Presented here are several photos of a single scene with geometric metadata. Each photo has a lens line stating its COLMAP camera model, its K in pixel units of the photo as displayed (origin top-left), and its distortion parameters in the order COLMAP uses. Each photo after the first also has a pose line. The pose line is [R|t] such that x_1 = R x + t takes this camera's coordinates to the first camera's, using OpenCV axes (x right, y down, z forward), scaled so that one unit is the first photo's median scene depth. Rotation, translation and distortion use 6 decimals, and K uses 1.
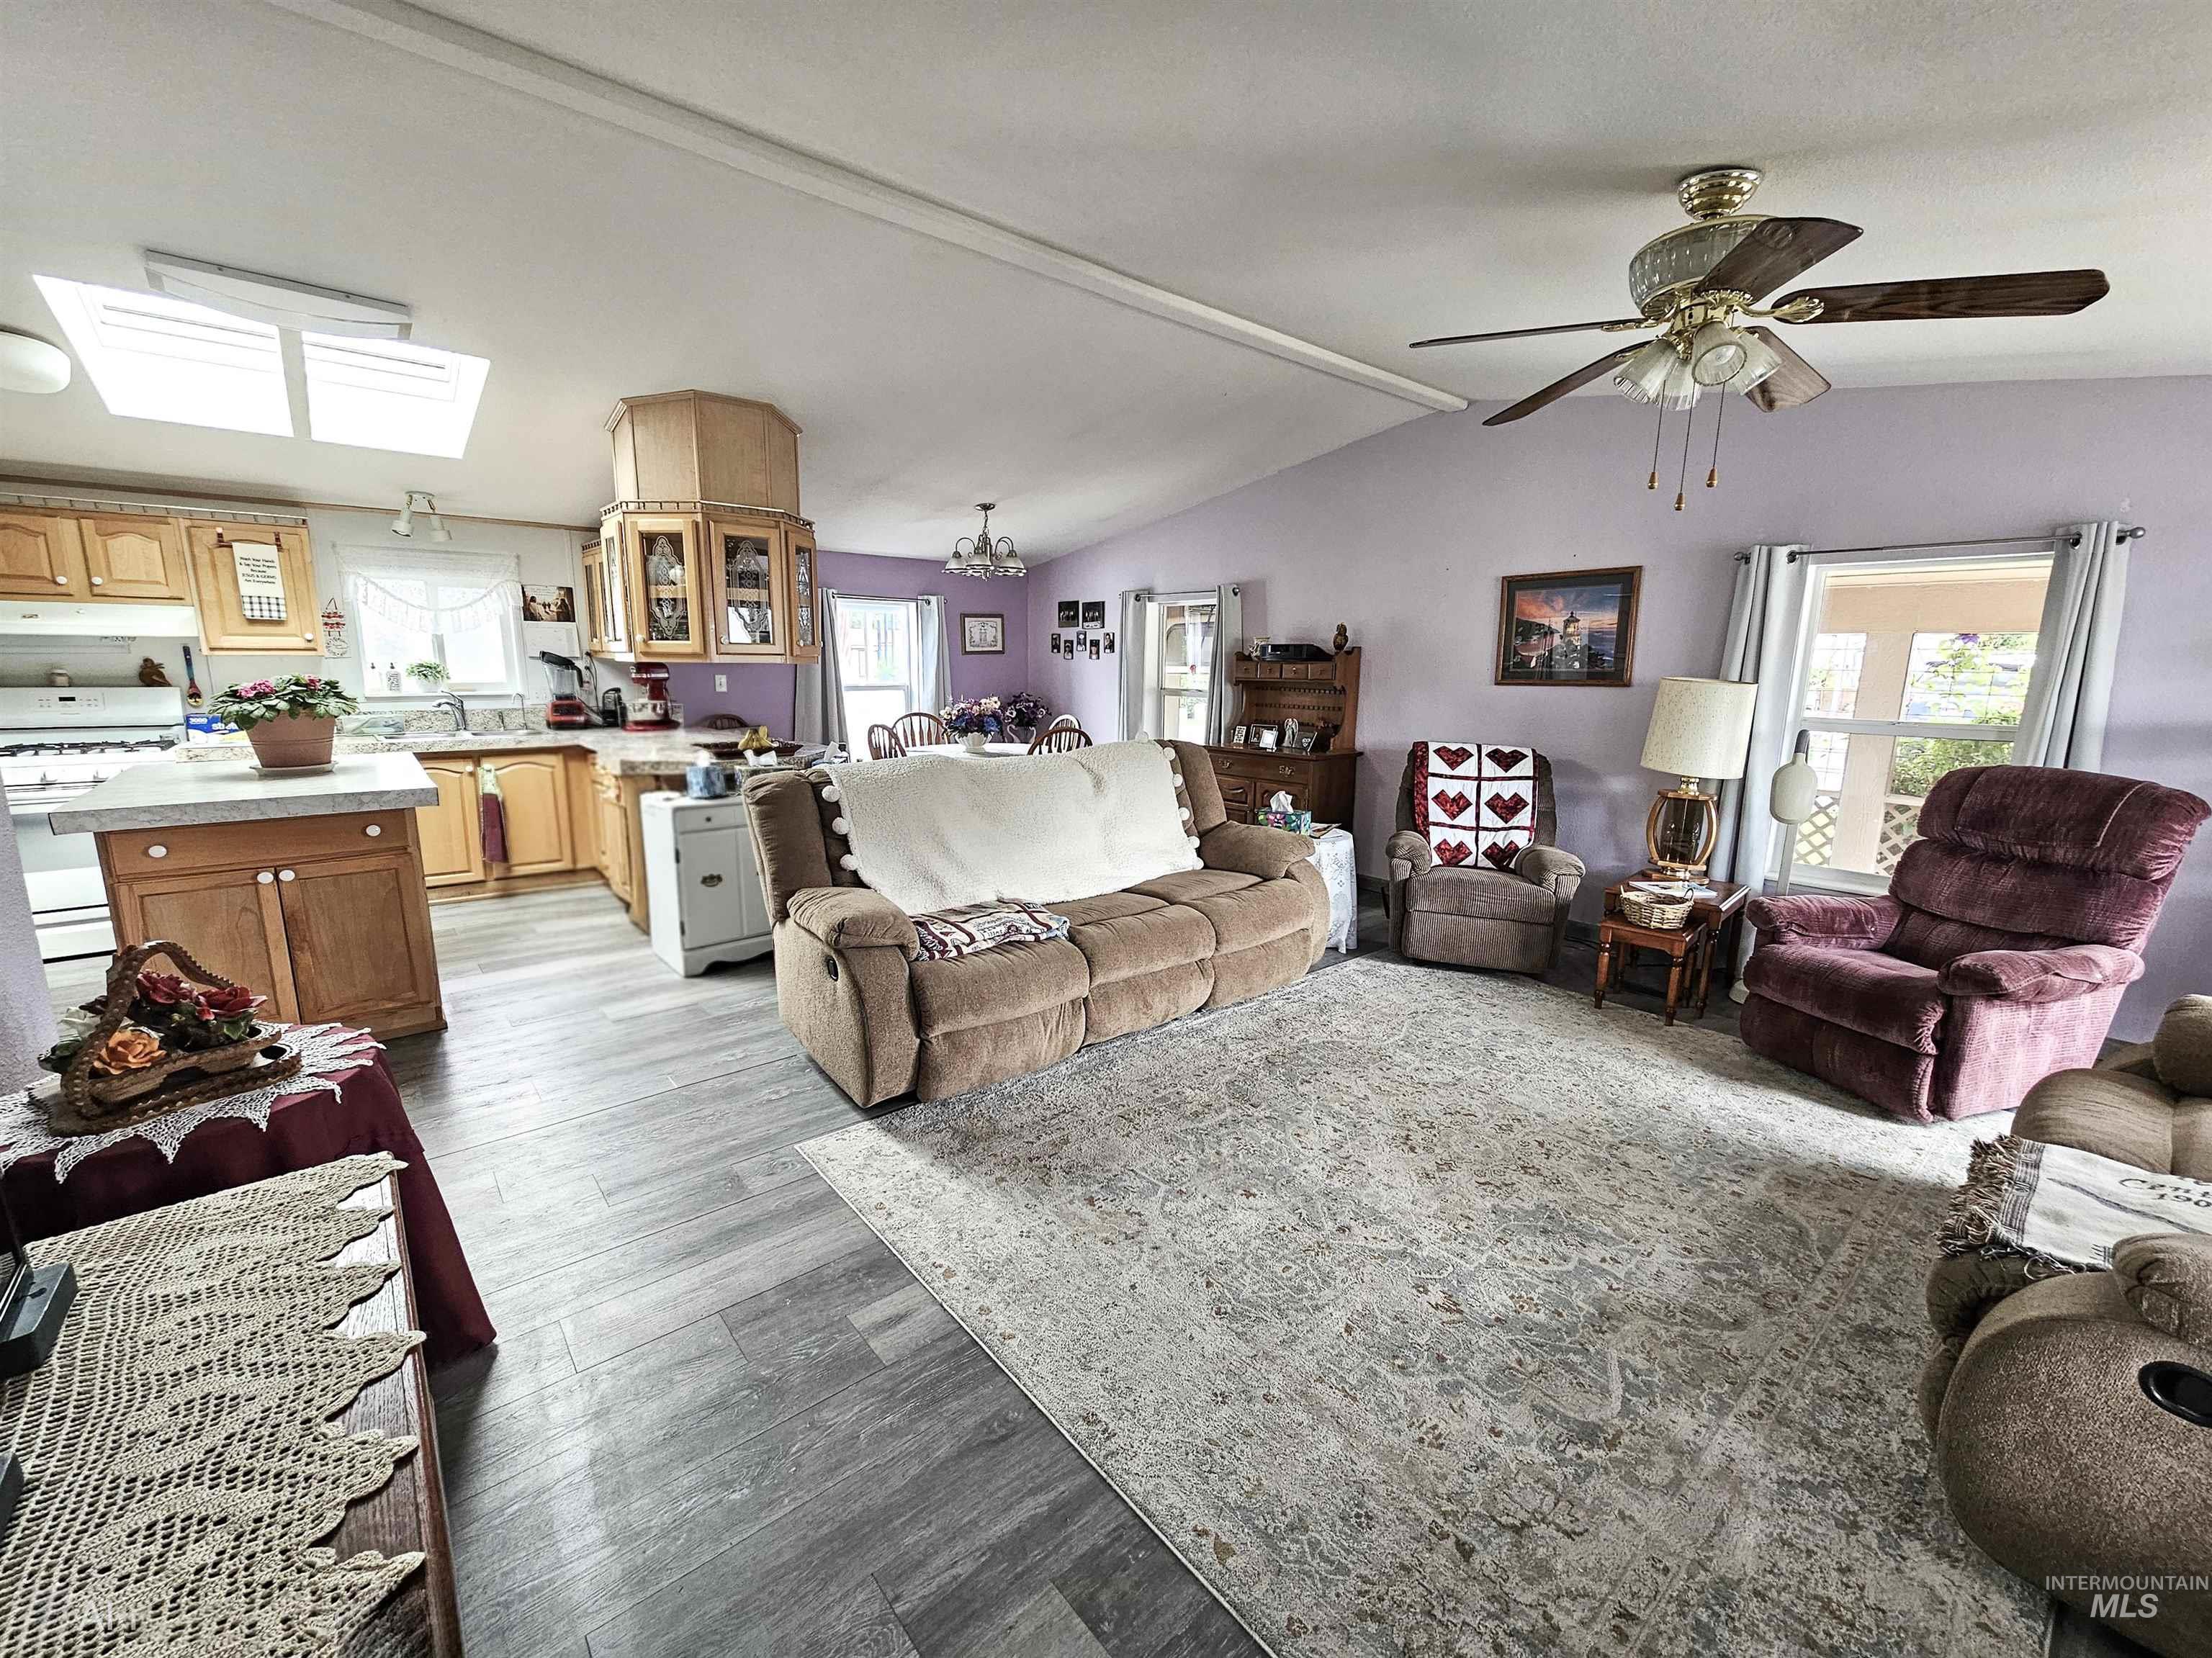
lens RADIAL K [[905.3, 0, 1100.7], [0, 905.3, 829.8], [0, 0, 1]] dist [-0.004660, 0.003269]
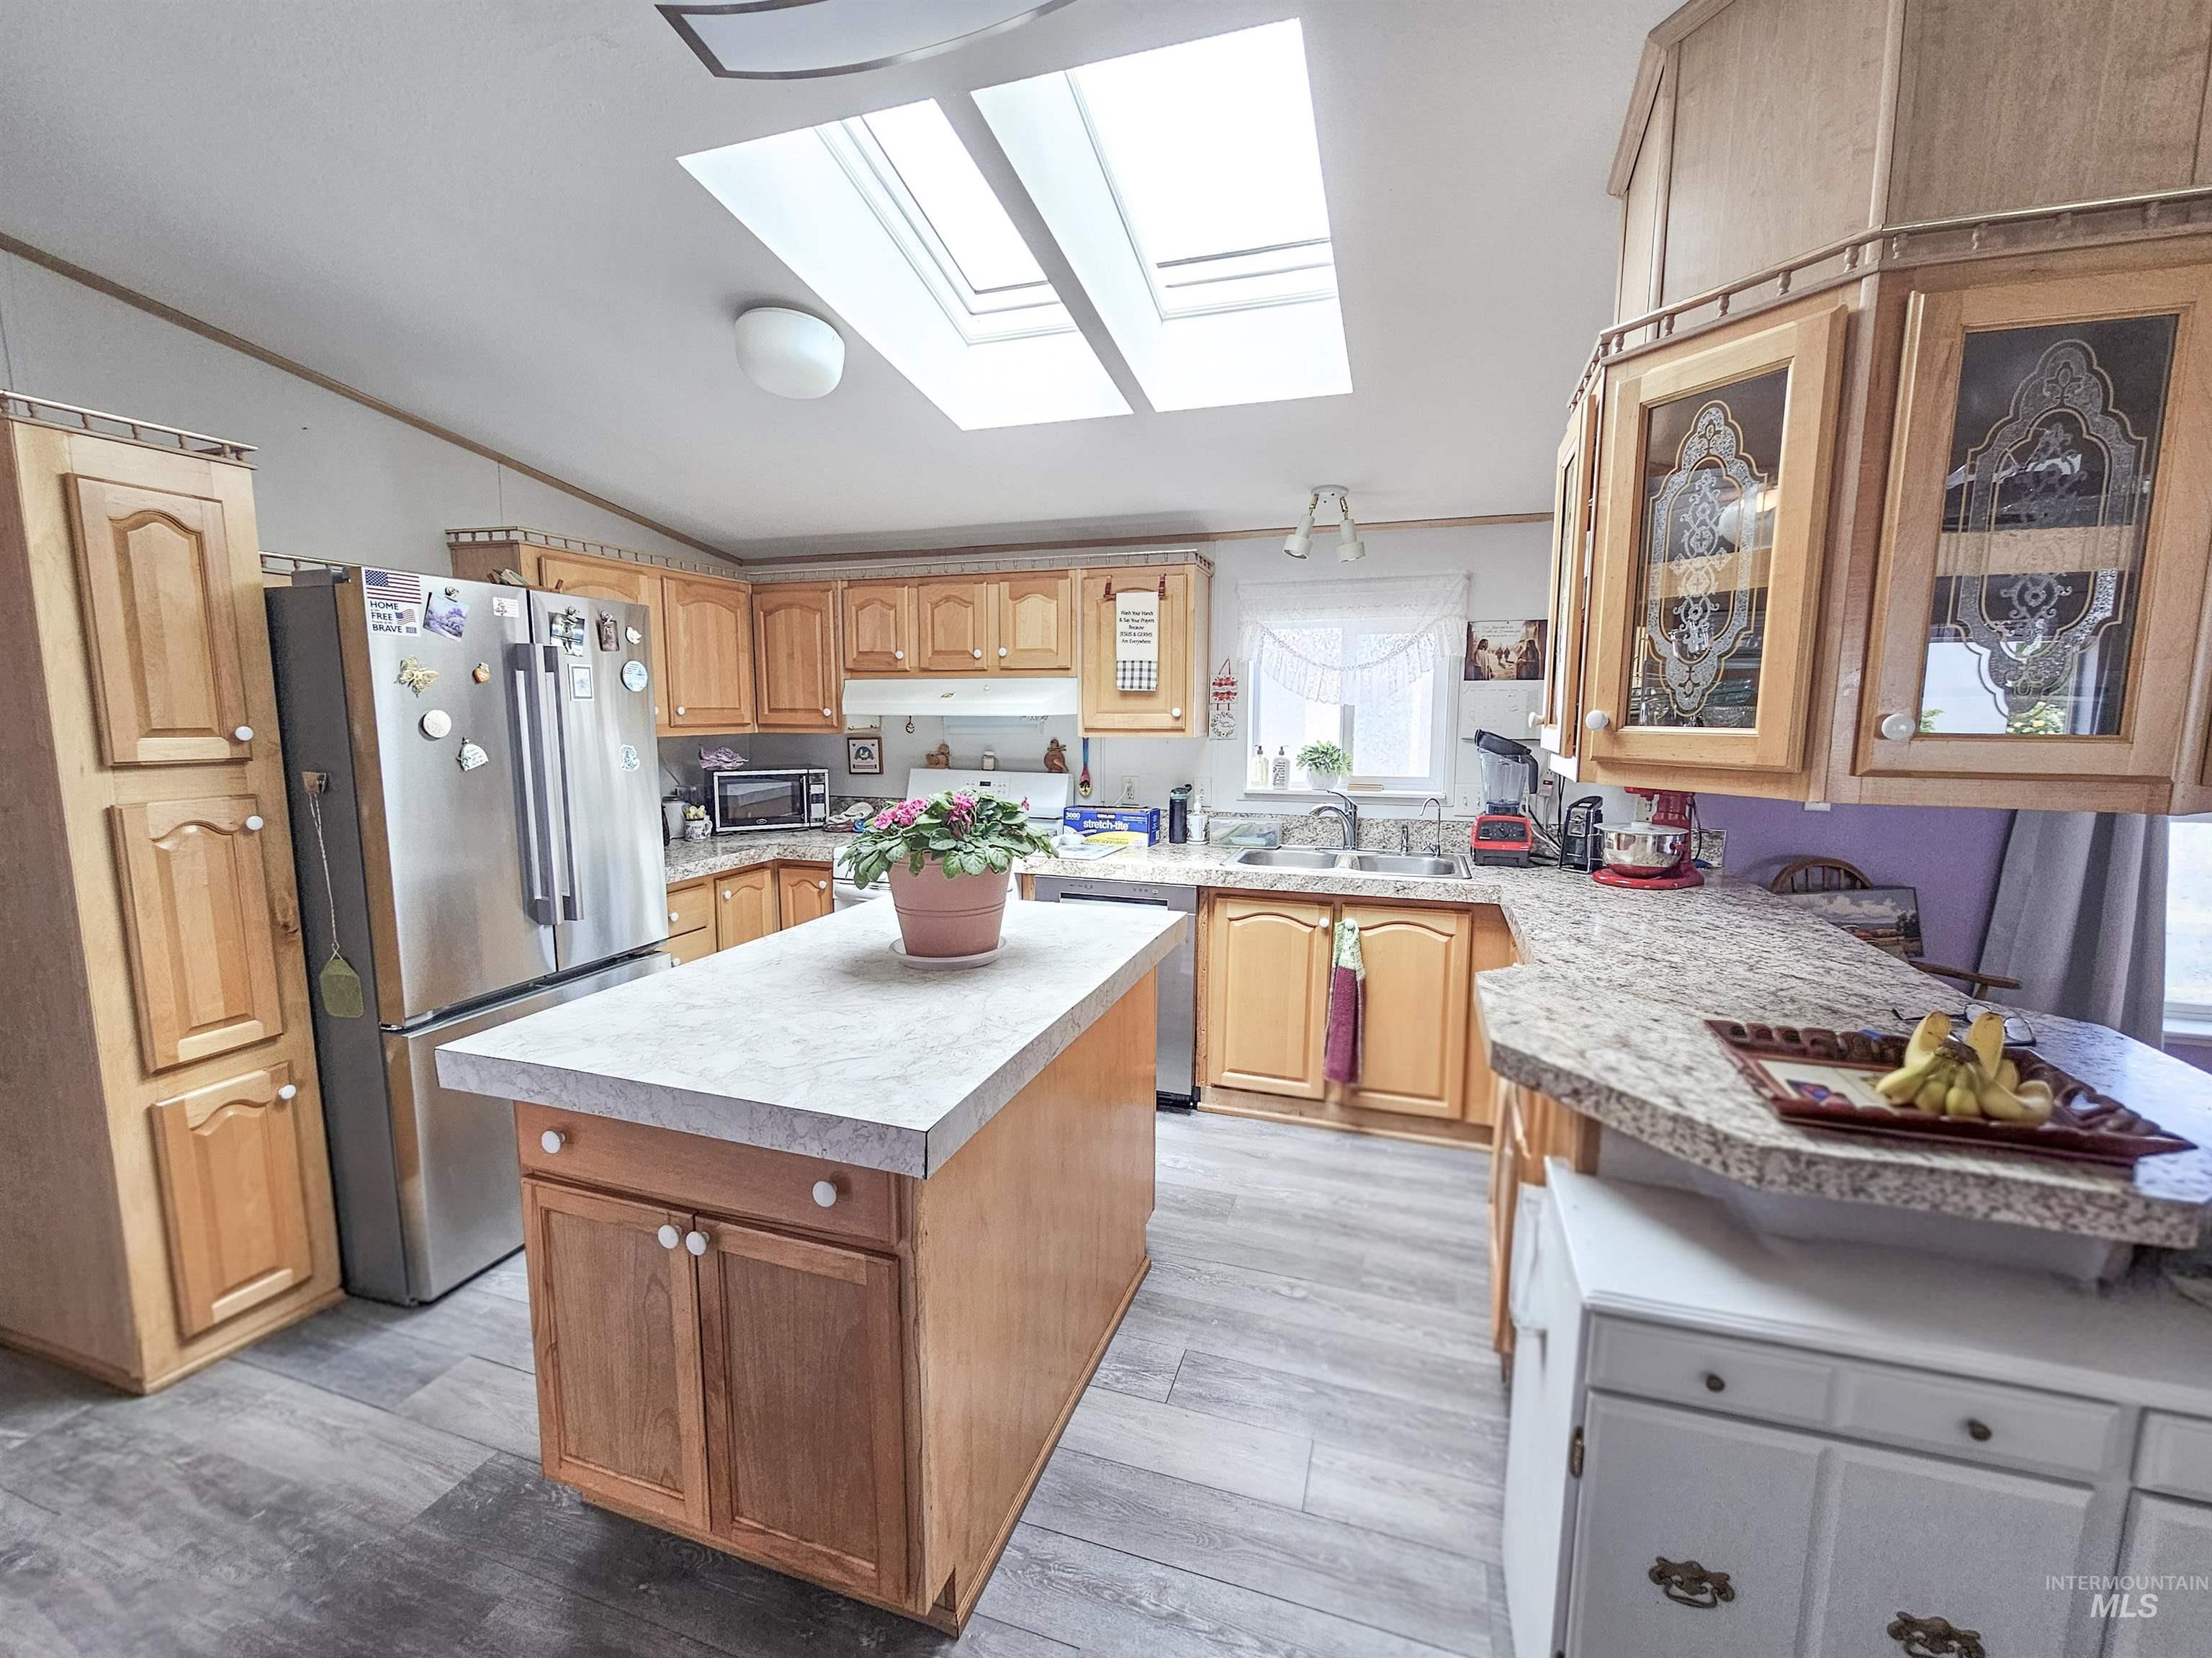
lens RADIAL K [[938.3, 0, 1098.3], [0, 938.3, 828.6], [0, 0, 1]] dist [-0.001304, 0.000654]
pose [[0.511149, 0.099295, -0.853737, -0.264720], [-0.156736, 0.987417, 0.021002, -0.132573], [0.845080, 0.123076, 0.520281, 0.587883]]
